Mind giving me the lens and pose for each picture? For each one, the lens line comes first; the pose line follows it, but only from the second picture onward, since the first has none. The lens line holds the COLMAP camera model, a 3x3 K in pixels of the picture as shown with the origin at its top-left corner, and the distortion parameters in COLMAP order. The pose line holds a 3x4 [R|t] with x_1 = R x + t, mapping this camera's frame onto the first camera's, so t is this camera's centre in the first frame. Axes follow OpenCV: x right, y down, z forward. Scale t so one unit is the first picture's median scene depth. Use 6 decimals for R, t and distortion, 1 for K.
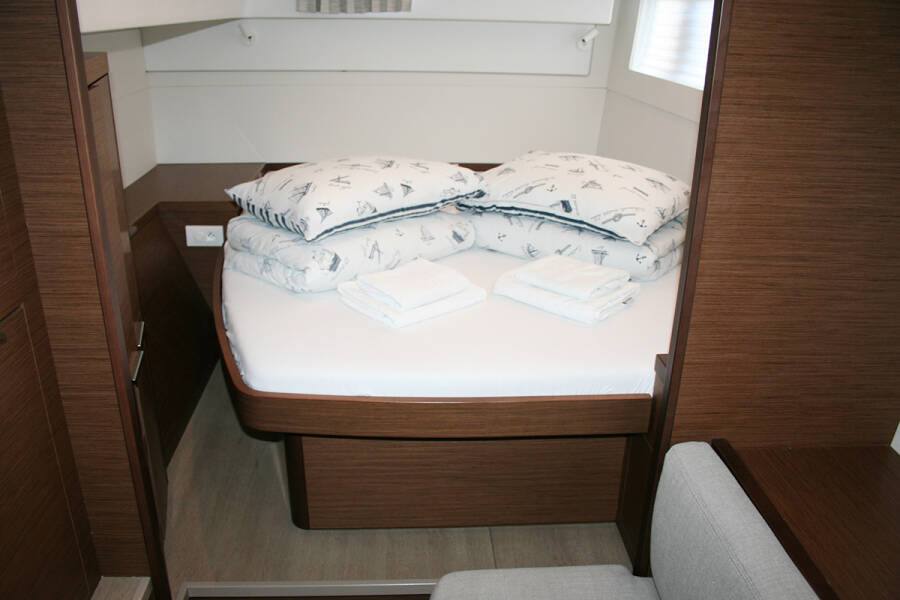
lens RADIAL K [[743.4, 0, 450.0], [0, 743.4, 300.0], [0, 0, 1]] dist [-0.139449, 0.090826]
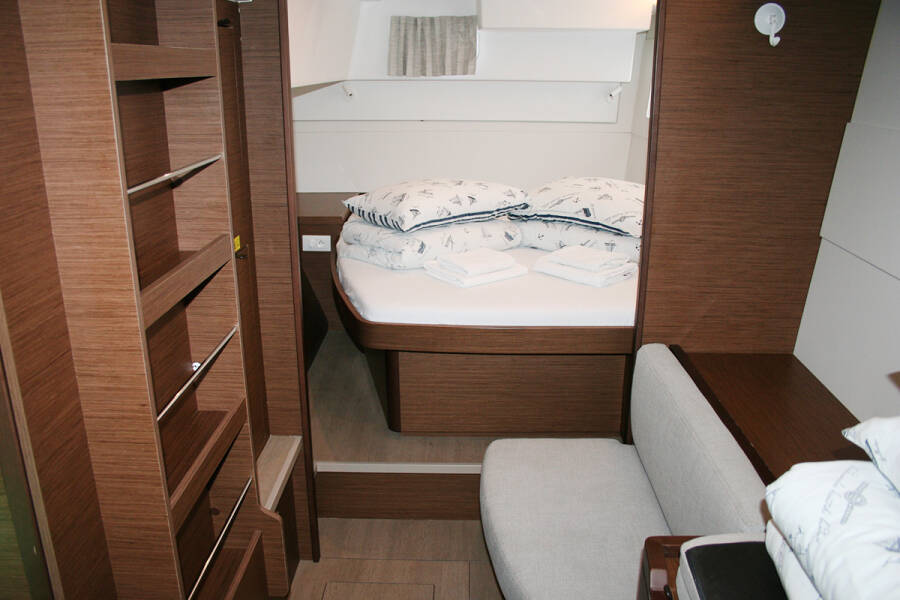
lens RADIAL K [[743.4, 0, 450.0], [0, 743.4, 300.0], [0, 0, 1]] dist [-0.139449, 0.090826]
pose [[0.996704, 0.007996, -0.080734, 0.015218], [-0.013976, 0.997177, -0.073772, 0.146438], [0.079916, 0.074657, 0.994002, -0.394154]]
